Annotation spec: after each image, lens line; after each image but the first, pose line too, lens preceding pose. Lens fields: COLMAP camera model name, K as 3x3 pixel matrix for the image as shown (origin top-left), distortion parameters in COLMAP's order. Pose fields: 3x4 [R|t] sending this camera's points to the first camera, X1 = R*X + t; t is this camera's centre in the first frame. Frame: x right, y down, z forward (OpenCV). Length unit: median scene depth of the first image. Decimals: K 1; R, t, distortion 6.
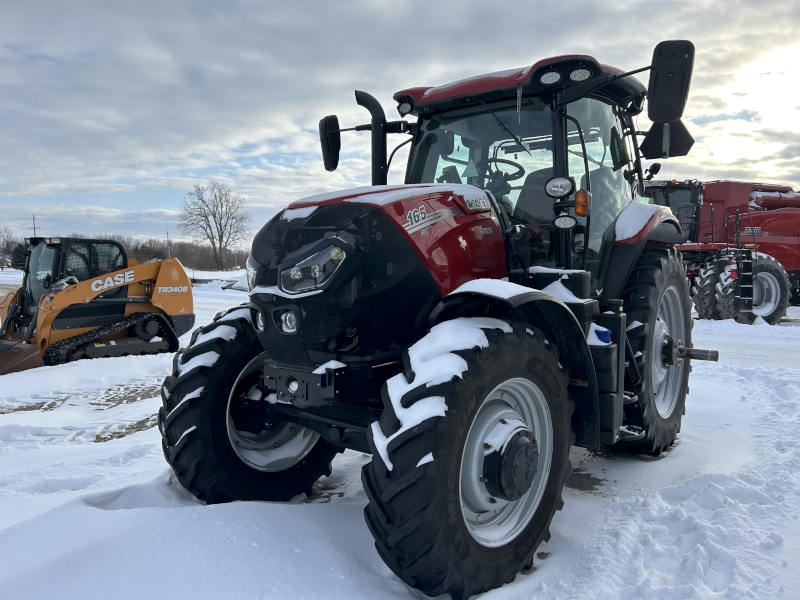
lens RADIAL K [[615.5, 0, 400.0], [0, 615.5, 300.0], [0, 0, 1]] dist [0.002226, 0.000284]
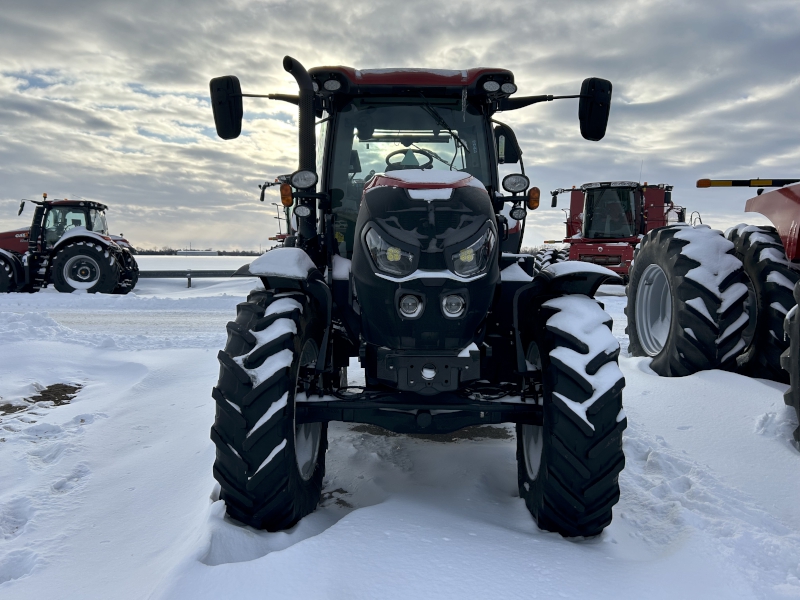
lens RADIAL K [[603.3, 0, 400.0], [0, 603.3, 300.0], [0, 0, 1]] dist [0.030615, -0.000051]
pose [[0.769517, -0.043655, 0.637132, -0.705573], [0.026907, 0.998991, 0.035951, -0.009322], [-0.638059, -0.010521, 0.769916, 0.262330]]
